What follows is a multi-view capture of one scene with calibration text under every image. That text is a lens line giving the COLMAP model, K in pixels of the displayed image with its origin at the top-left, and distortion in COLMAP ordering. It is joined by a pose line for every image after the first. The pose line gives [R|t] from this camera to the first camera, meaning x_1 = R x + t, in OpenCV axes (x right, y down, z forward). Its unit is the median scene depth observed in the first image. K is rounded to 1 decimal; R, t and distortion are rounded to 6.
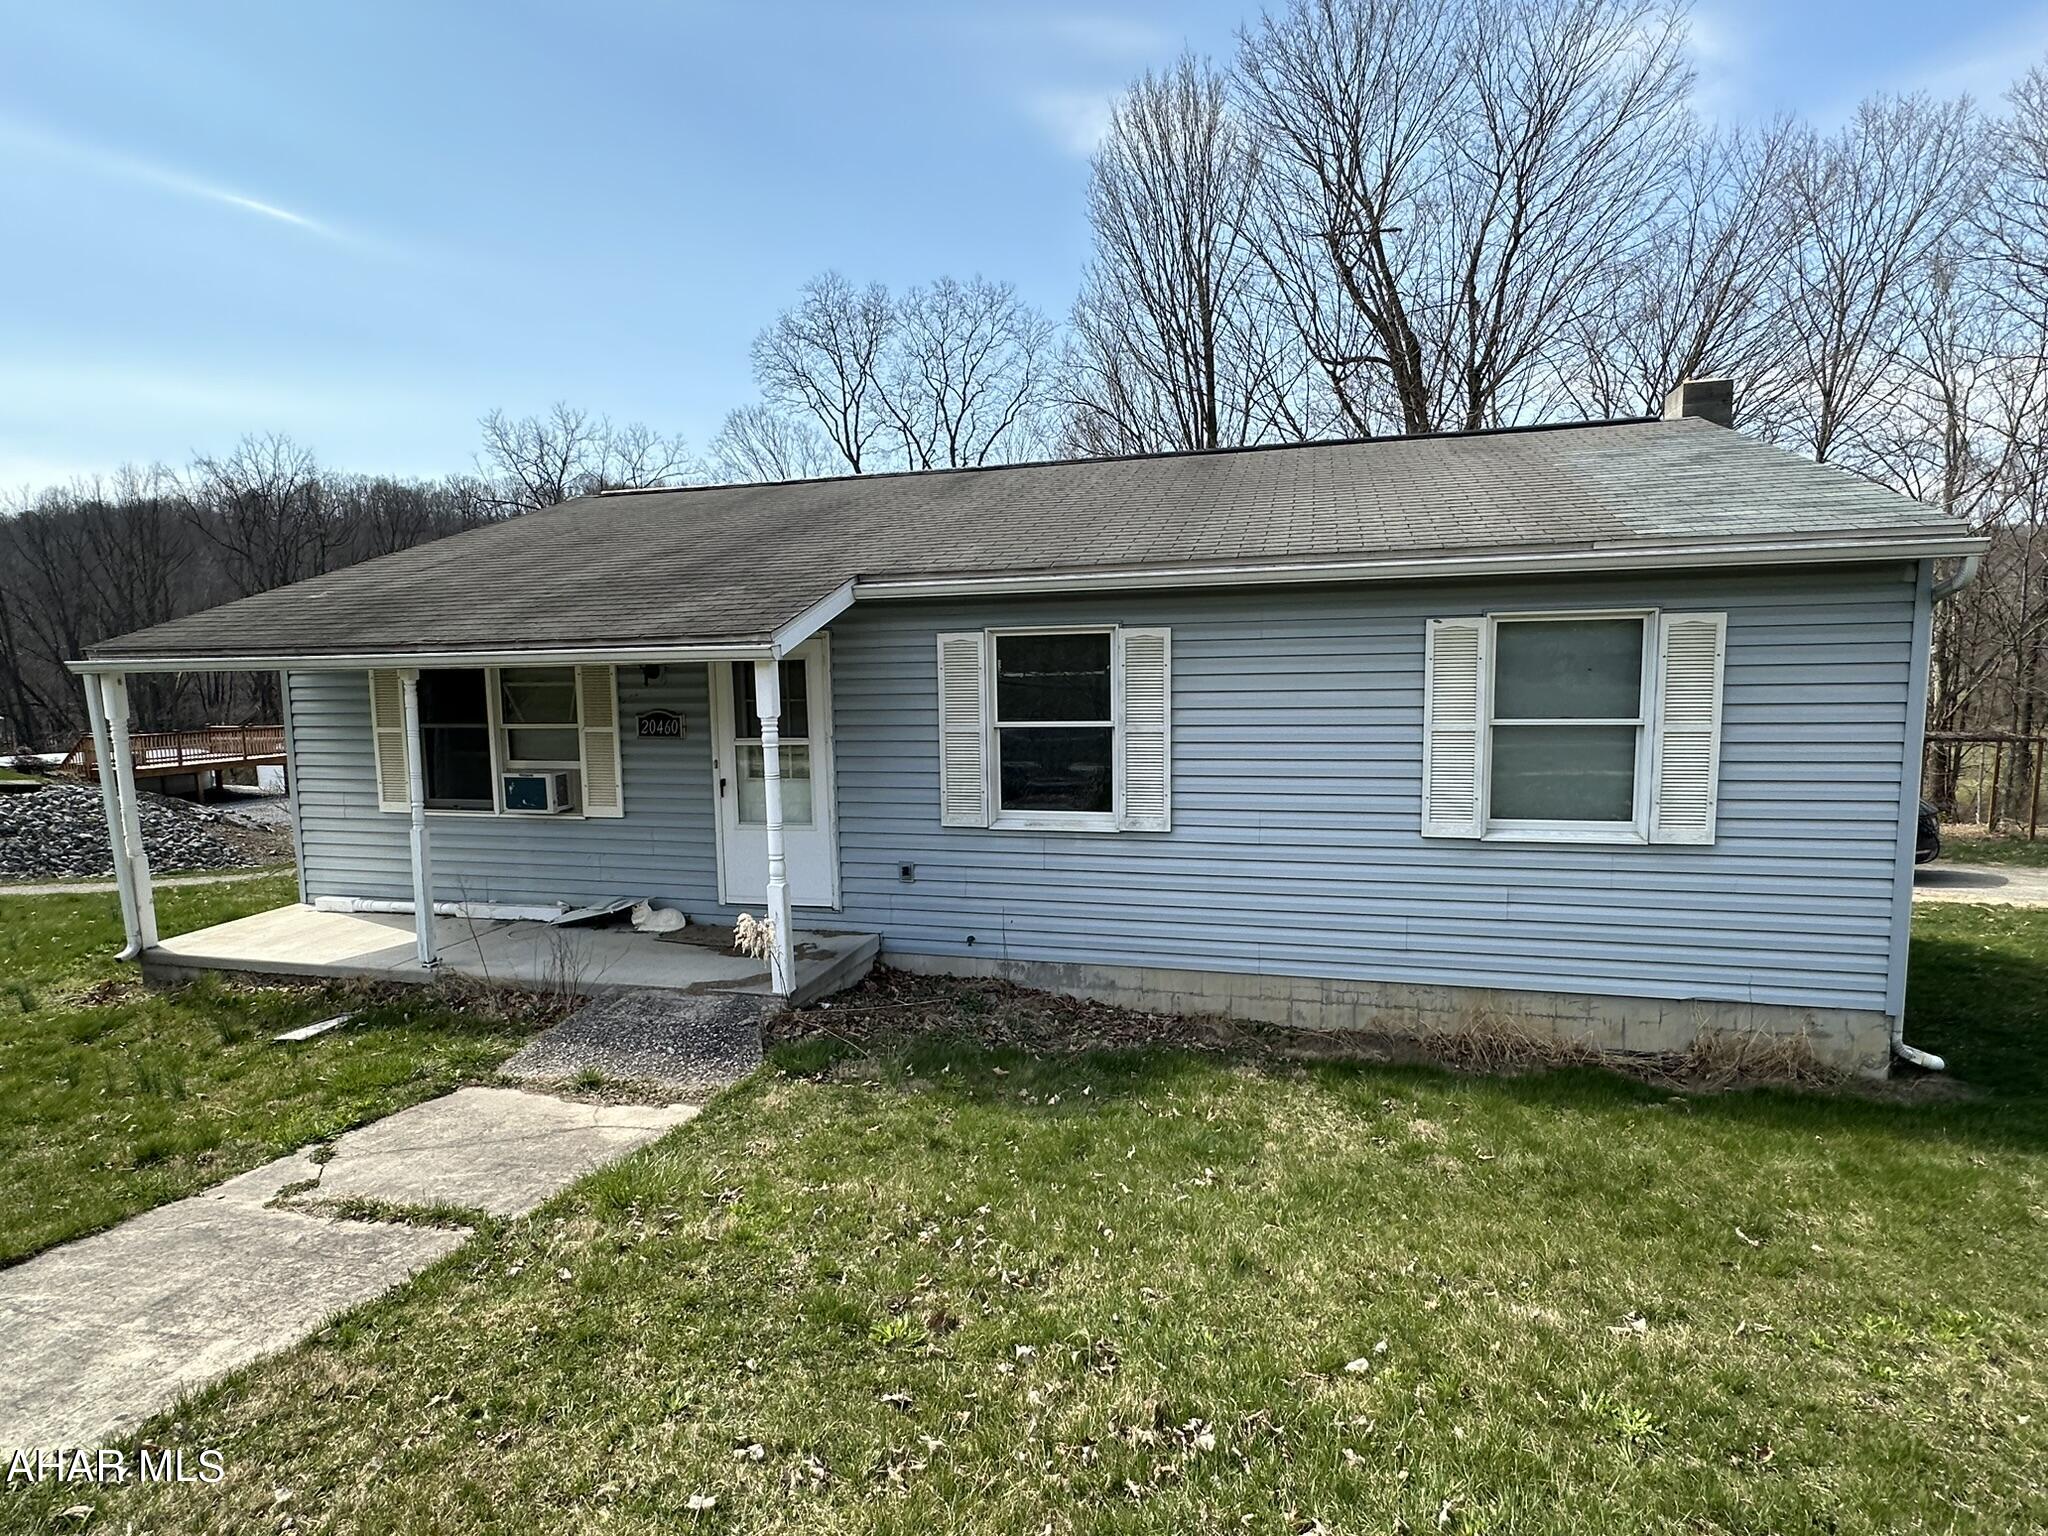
lens RADIAL K [[1073.1, 0, 1015.9], [0, 1073.1, 795.3], [0, 0, 1]] dist [-0.000040, 0.000382]
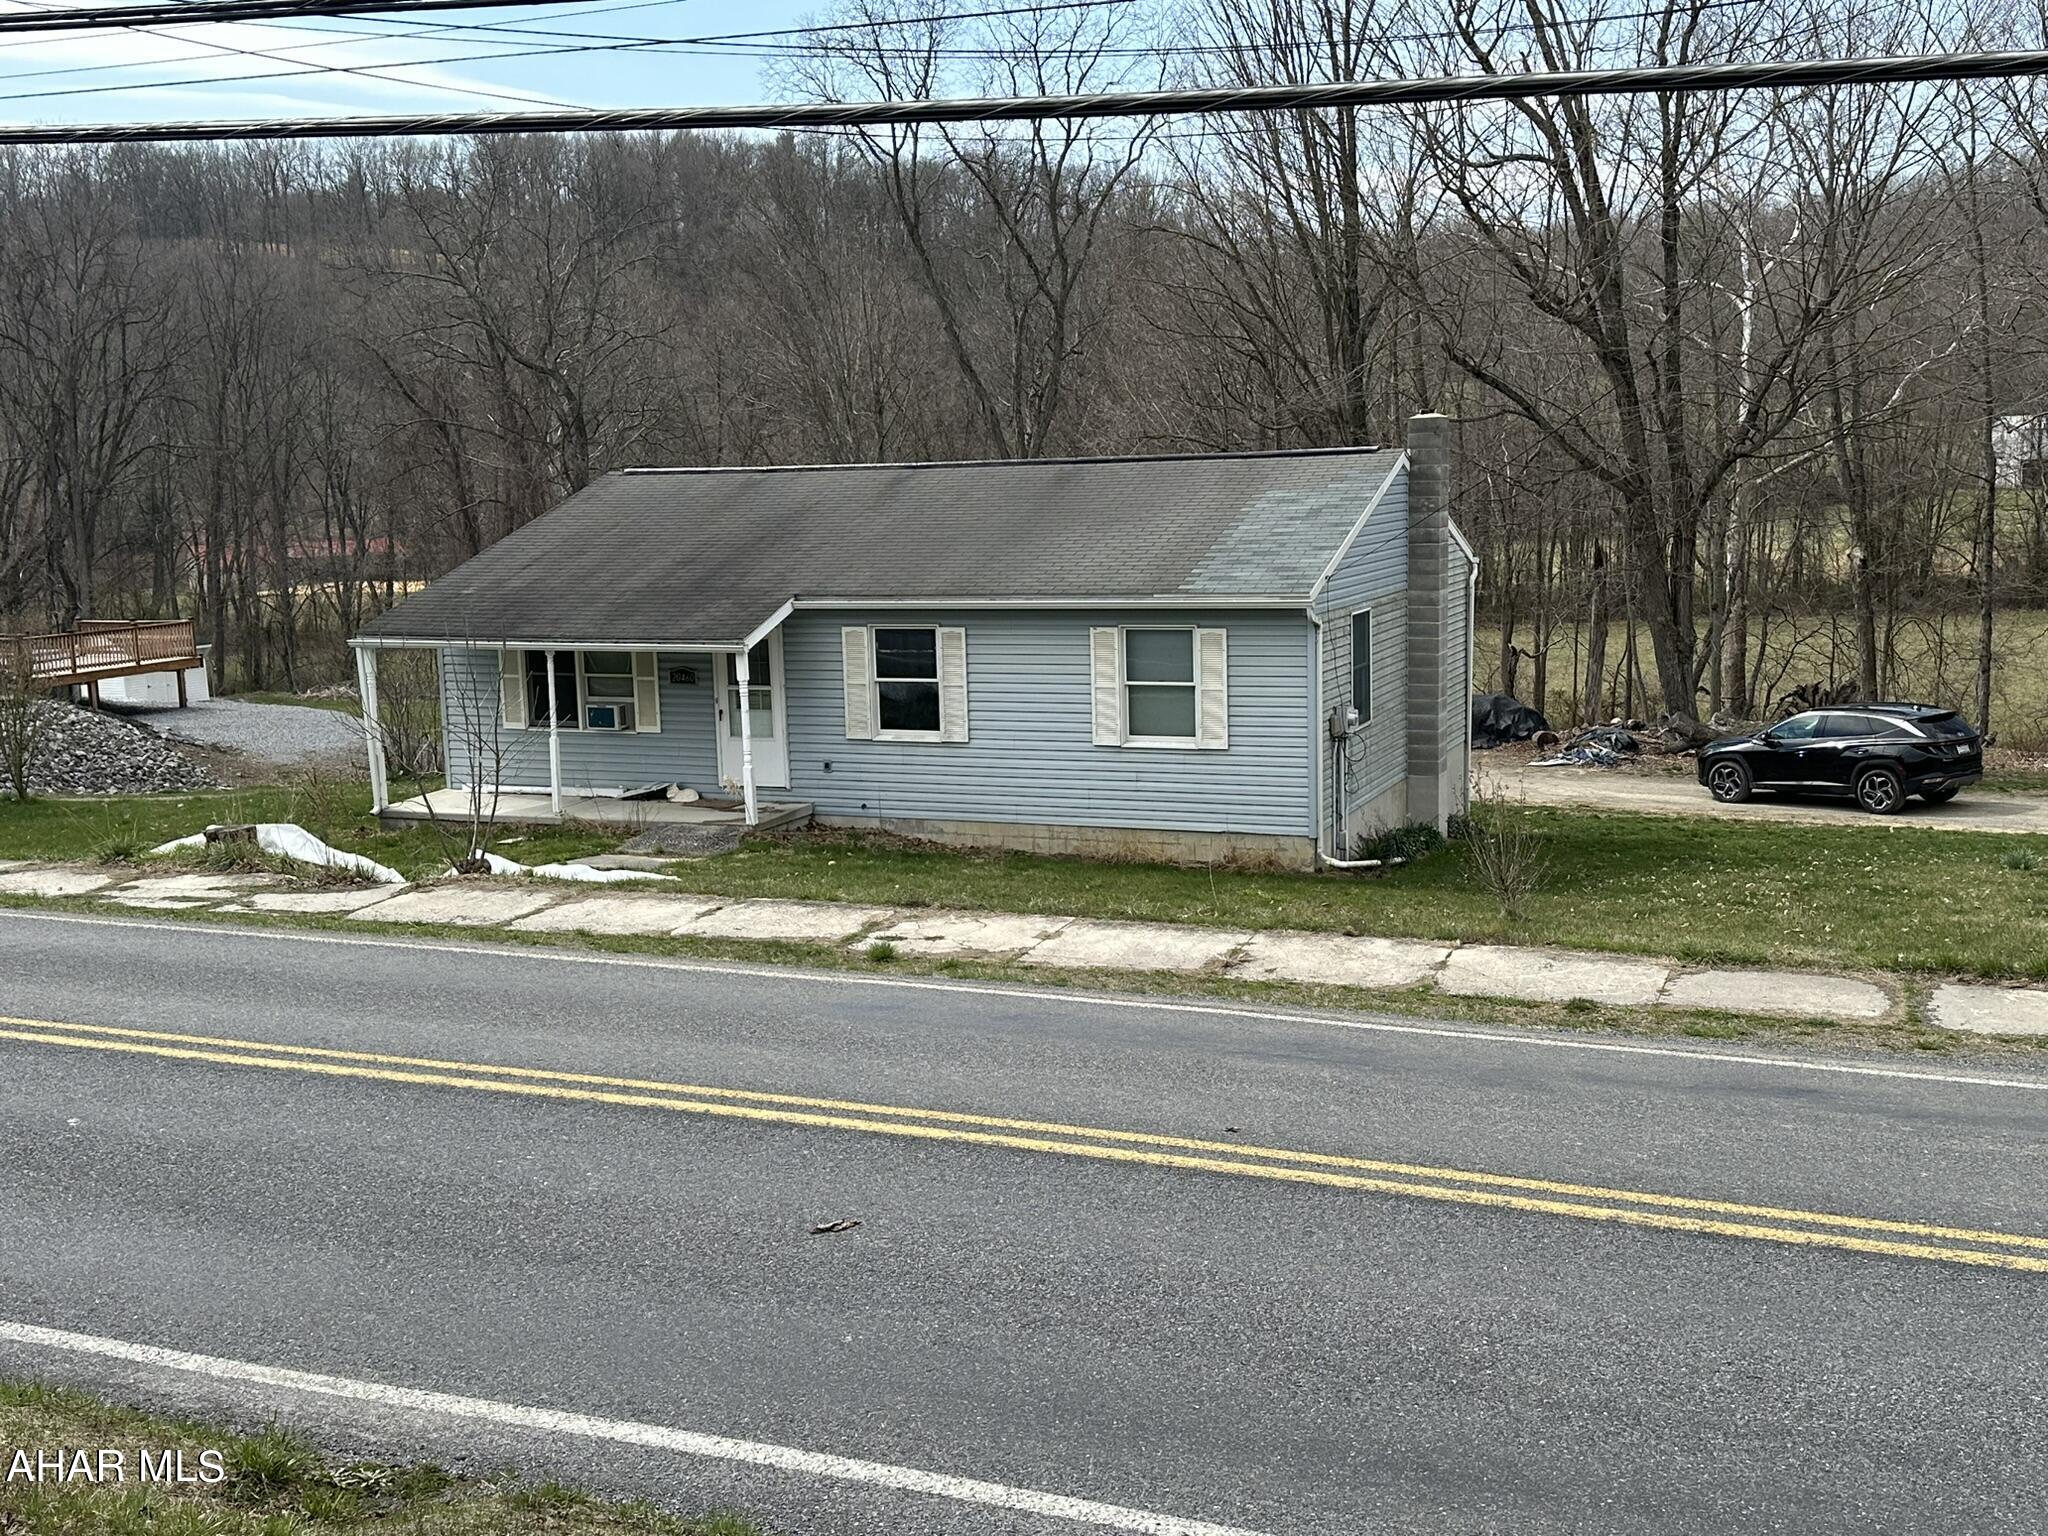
lens RADIAL K [[2160.8, 0, 1026.3], [0, 2160.8, 772.4], [0, 0, 1]] dist [0.122477, 0.000000]
pose [[0.991685, 0.007439, -0.128473, 0.682142], [-0.003469, 0.999510, 0.031094, -0.026577], [0.128642, -0.030390, 0.991225, -2.463528]]
